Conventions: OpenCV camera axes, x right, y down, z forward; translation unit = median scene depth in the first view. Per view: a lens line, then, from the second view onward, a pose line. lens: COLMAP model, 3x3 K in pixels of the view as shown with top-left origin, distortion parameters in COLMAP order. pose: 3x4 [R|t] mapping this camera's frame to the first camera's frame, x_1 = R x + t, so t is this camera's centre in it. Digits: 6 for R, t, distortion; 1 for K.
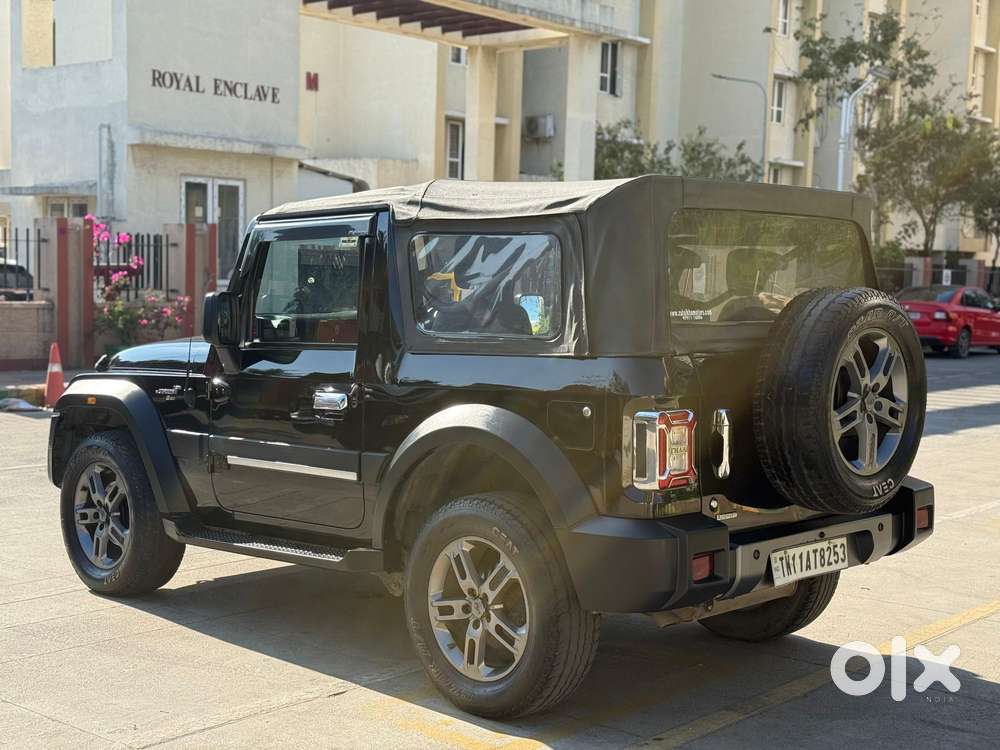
lens RADIAL K [[1337.3, 0, 506.4], [0, 1337.3, 376.0], [0, 0, 1]] dist [0.172692, -0.319628]
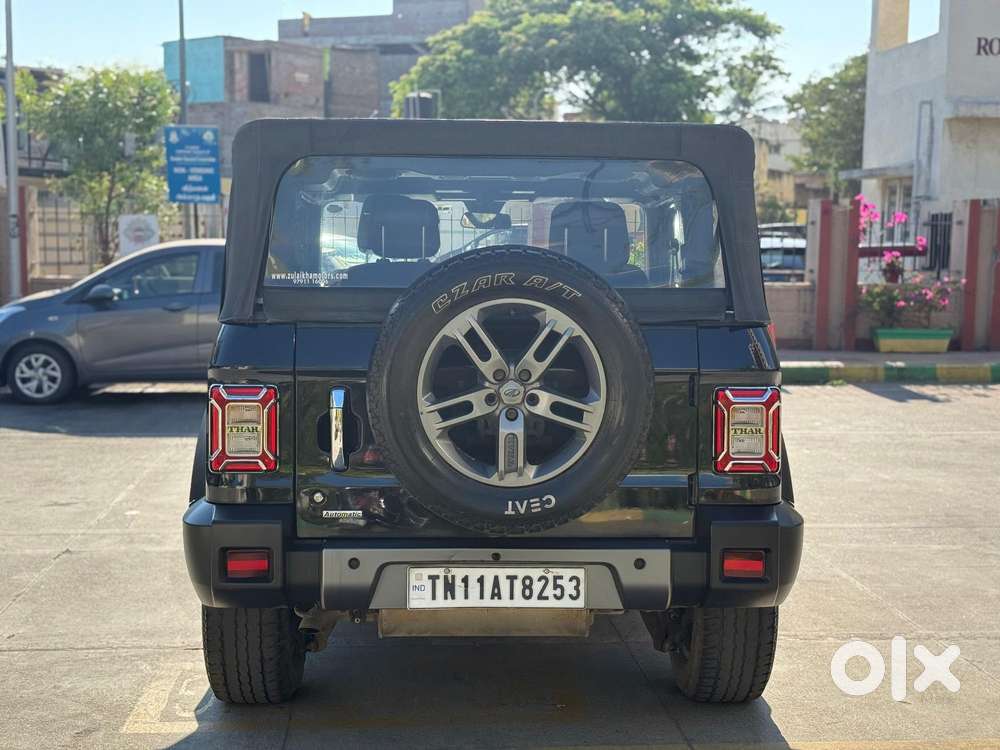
lens RADIAL K [[1337.3, 0, 506.4], [0, 1337.3, 376.0], [0, 0, 1]] dist [0.172692, -0.319628]
pose [[0.735227, 0.052732, -0.675767, 0.749258], [-0.045825, 0.998555, 0.028063, -0.011636], [0.676271, 0.010334, 0.736581, 0.407132]]
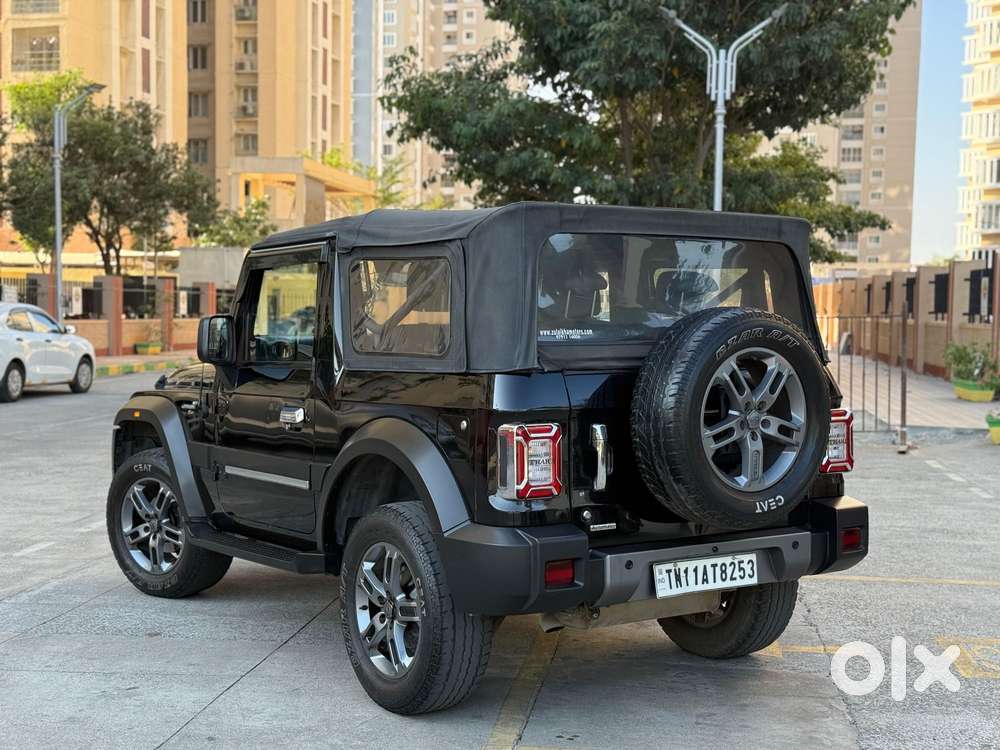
lens RADIAL K [[1337.3, 0, 506.4], [0, 1337.3, 376.0], [0, 0, 1]] dist [0.172692, -0.319628]
pose [[0.980895, 0.004974, -0.194477, 0.269024], [-0.008963, 0.999767, -0.019633, 0.007424], [0.194334, 0.021001, 0.980711, -0.033334]]
